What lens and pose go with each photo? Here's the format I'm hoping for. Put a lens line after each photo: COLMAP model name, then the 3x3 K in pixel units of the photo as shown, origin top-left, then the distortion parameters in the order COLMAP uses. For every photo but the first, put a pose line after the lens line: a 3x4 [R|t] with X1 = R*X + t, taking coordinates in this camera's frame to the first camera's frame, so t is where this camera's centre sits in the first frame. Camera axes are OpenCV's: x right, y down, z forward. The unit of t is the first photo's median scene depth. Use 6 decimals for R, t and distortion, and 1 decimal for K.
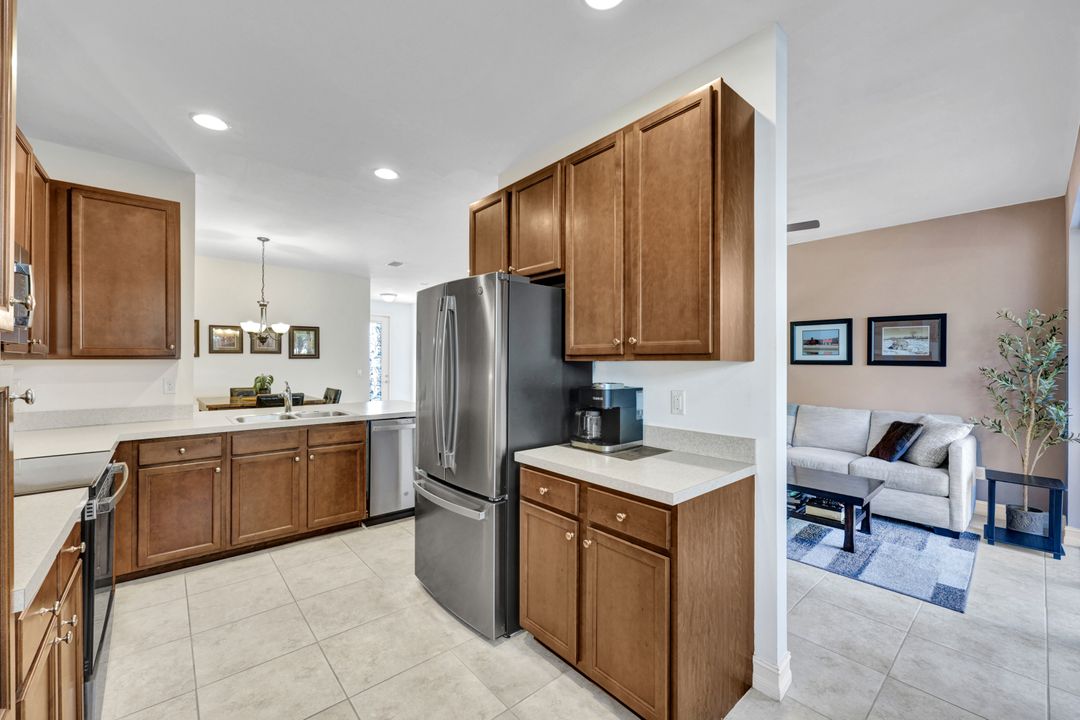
lens RADIAL K [[432.4, 0, 537.8], [0, 432.4, 365.3], [0, 0, 1]] dist [0.004718, -0.001255]
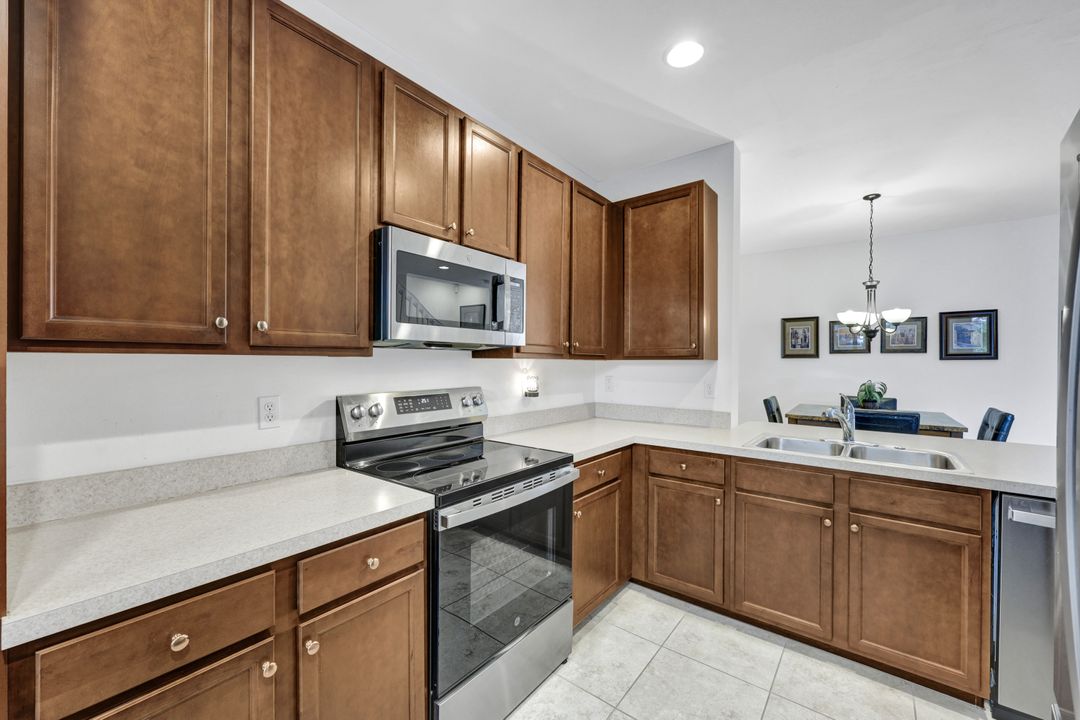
lens RADIAL K [[432.4, 0, 541.5], [0, 432.4, 360.2], [0, 0, 1]] dist [0.004718, -0.001255]
pose [[0.195014, -0.003316, -0.980795, -0.029608], [-0.013621, 0.999889, -0.006089, -0.002347], [0.980706, 0.014546, 0.194947, 0.415343]]
